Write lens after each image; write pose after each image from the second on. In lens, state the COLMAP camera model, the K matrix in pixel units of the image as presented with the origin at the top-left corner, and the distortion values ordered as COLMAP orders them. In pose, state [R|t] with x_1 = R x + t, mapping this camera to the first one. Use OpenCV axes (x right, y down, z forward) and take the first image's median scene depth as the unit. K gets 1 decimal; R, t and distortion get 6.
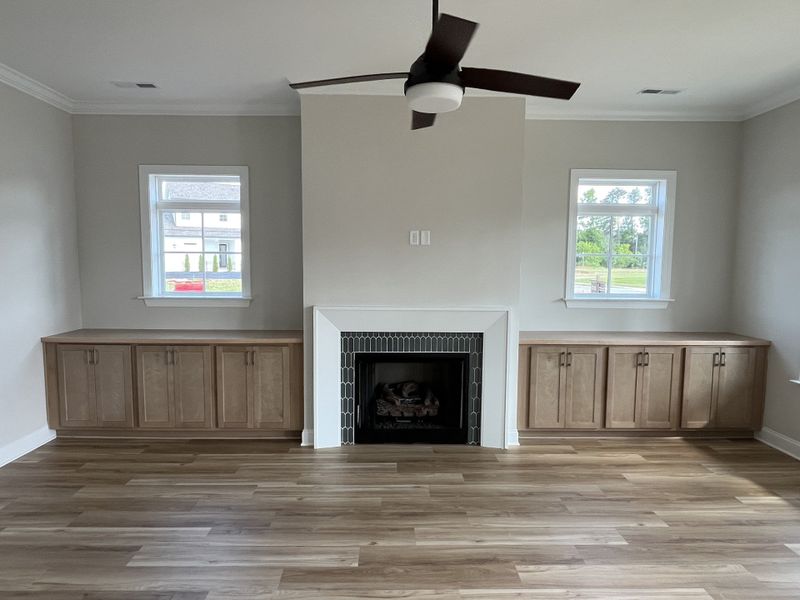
lens RADIAL K [[478.6, 0, 396.4], [0, 478.6, 300.0], [0, 0, 1]] dist [0.001713, -0.000430]
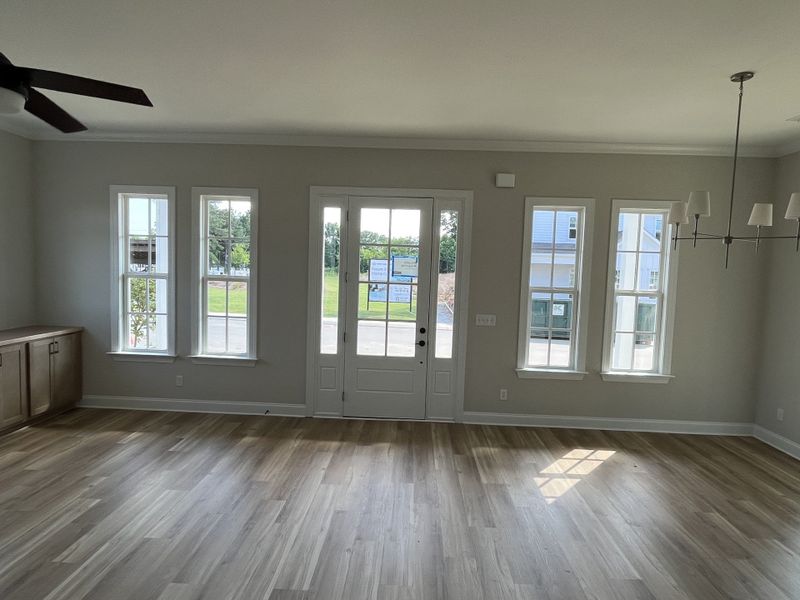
lens RADIAL K [[478.6, 0, 396.4], [0, 478.6, 300.0], [0, 0, 1]] dist [0.001713, -0.000430]
pose [[0.058800, -0.073044, 0.995594, -0.426795], [0.054079, 0.996088, 0.069886, -0.028521], [-0.996804, 0.049732, 0.062520, 0.093327]]
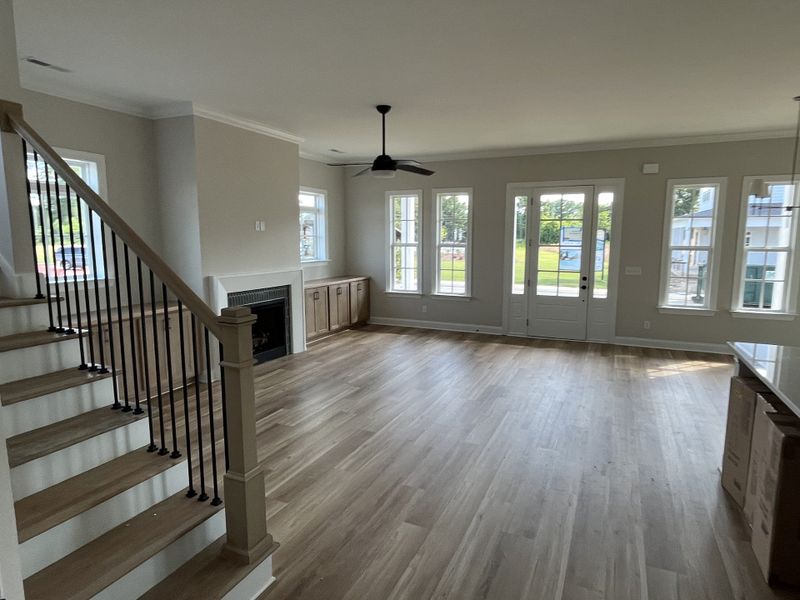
lens RADIAL K [[478.6, 0, 396.4], [0, 478.6, 300.0], [0, 0, 1]] dist [0.001713, -0.000430]
pose [[0.435567, -0.124917, 0.891447, -1.099163], [0.080024, 0.991777, 0.099876, -0.013680], [-0.896592, 0.027835, 0.441982, -0.050314]]
